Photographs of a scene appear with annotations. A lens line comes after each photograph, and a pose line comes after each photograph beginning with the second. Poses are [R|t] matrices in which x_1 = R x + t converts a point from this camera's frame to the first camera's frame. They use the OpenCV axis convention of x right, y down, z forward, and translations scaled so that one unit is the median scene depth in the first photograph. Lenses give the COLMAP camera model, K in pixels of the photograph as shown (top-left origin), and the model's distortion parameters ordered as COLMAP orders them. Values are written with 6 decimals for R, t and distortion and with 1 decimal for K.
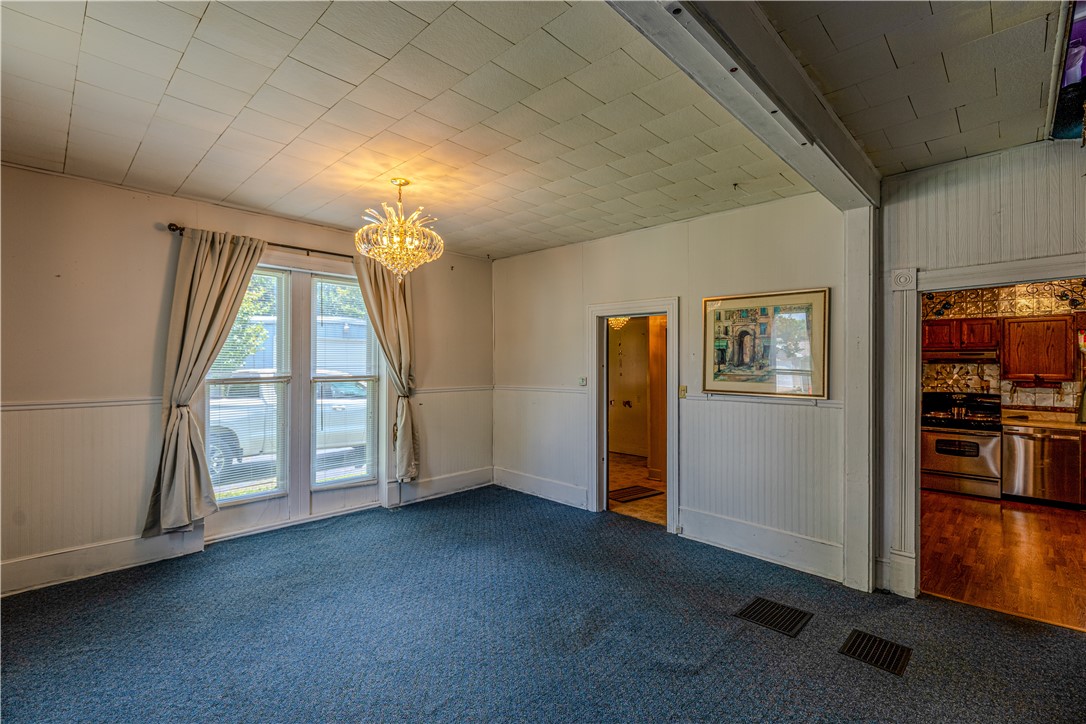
lens RADIAL K [[489.1, 0, 541.1], [0, 489.1, 363.0], [0, 0, 1]] dist [0.008161, -0.002047]
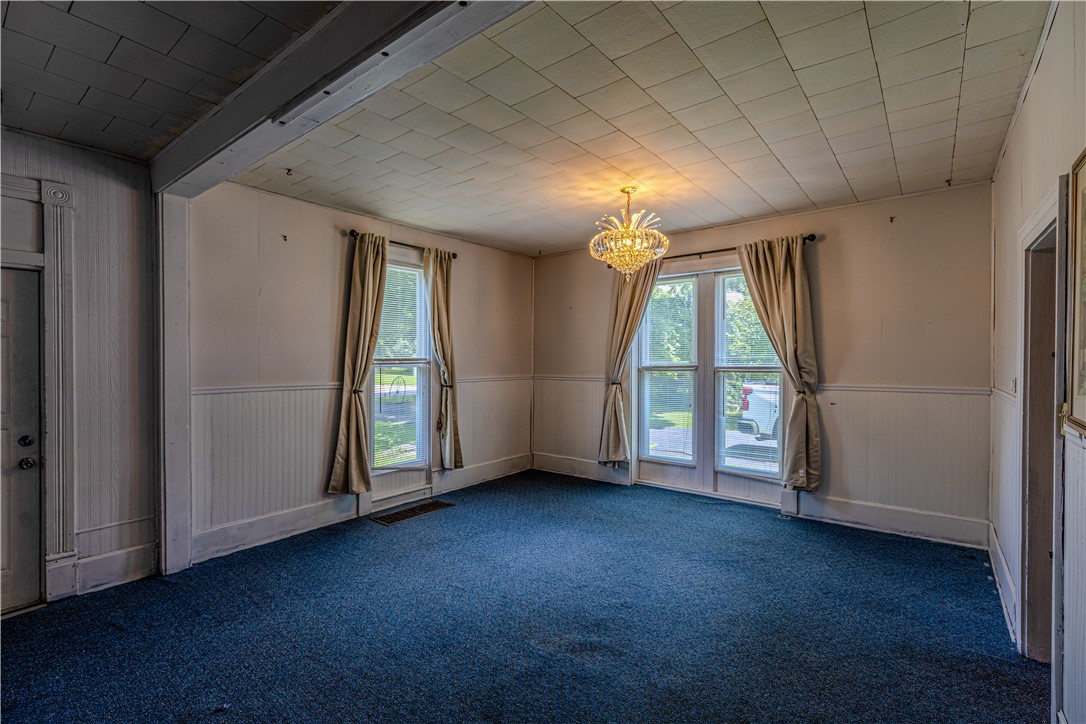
lens RADIAL K [[489.1, 0, 547.3], [0, 489.1, 361.2], [0, 0, 1]] dist [0.008161, -0.002047]
pose [[0.103905, 0.004539, -0.994577, 0.608976], [0.006196, 0.999967, 0.005211, 0.008286], [0.994568, -0.006703, 0.103873, 0.534478]]
